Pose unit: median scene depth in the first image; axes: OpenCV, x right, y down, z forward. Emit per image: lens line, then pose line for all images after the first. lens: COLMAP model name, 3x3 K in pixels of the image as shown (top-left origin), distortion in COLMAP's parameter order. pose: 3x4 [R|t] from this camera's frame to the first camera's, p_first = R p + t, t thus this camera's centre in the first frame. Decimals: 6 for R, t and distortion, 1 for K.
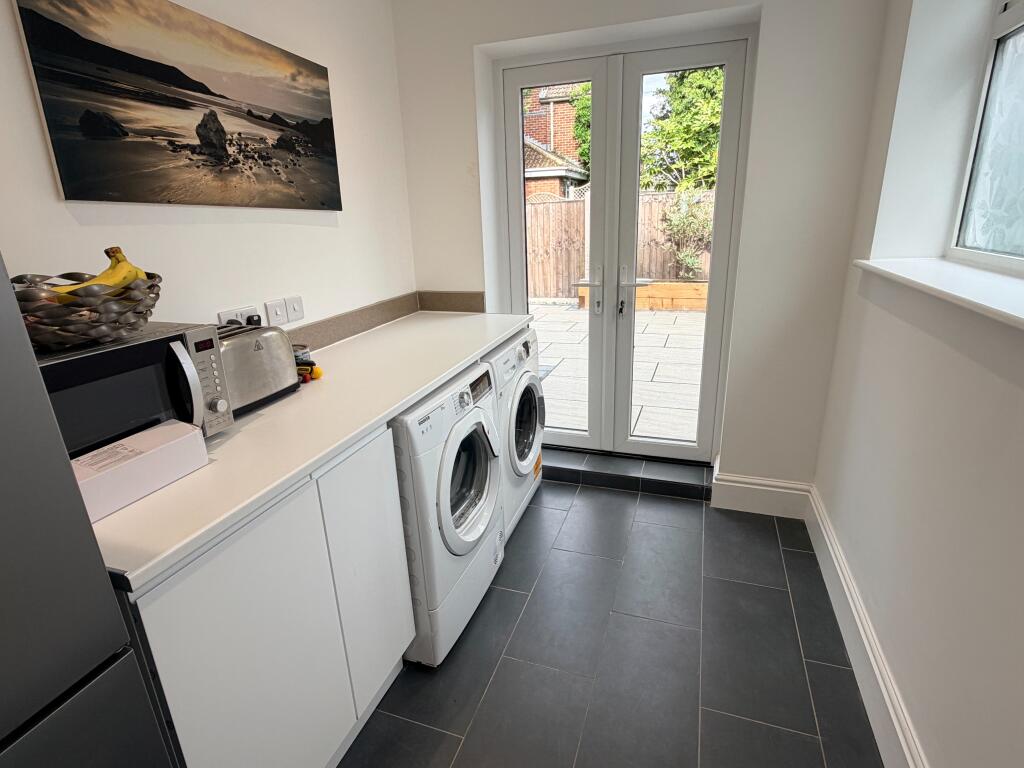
lens RADIAL K [[531.1, 0, 512.0], [0, 531.1, 384.0], [0, 0, 1]] dist [0.001821, 0.000265]
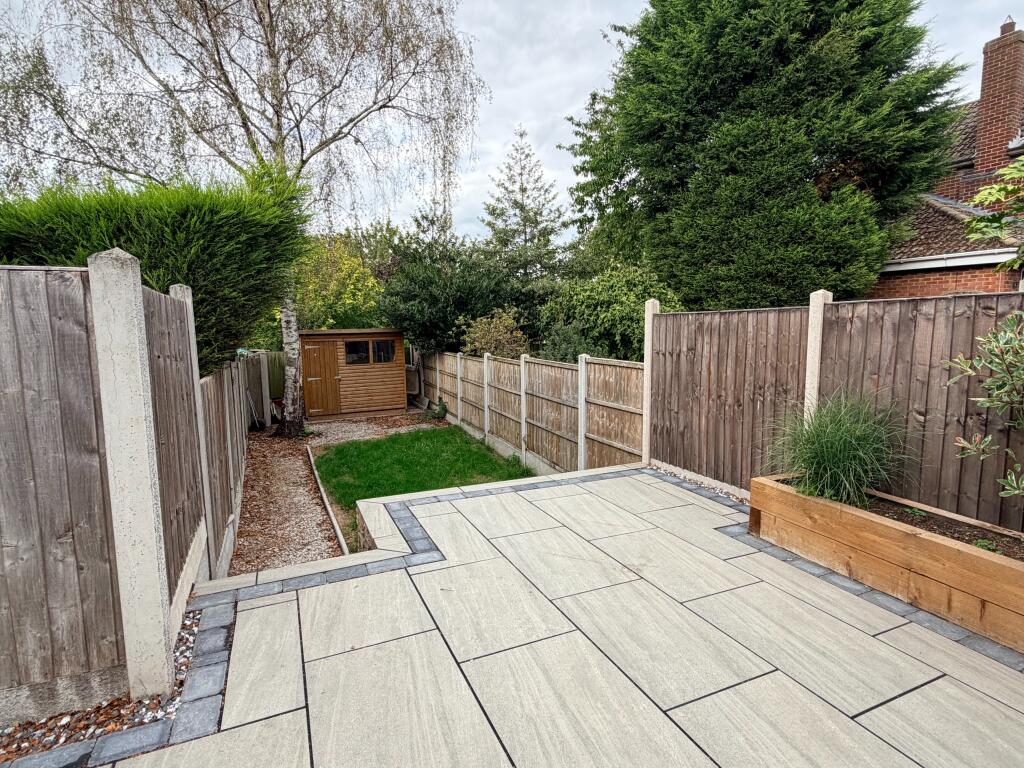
lens RADIAL K [[531.1, 0, 512.0], [0, 531.1, 384.0], [0, 0, 1]] dist [0.001821, 0.000265]
pose [[0.686245, 0.115652, -0.718117, 0.286500], [-0.238906, 0.968344, -0.072352, -0.175478], [0.687016, 0.221214, 0.692151, 0.484284]]
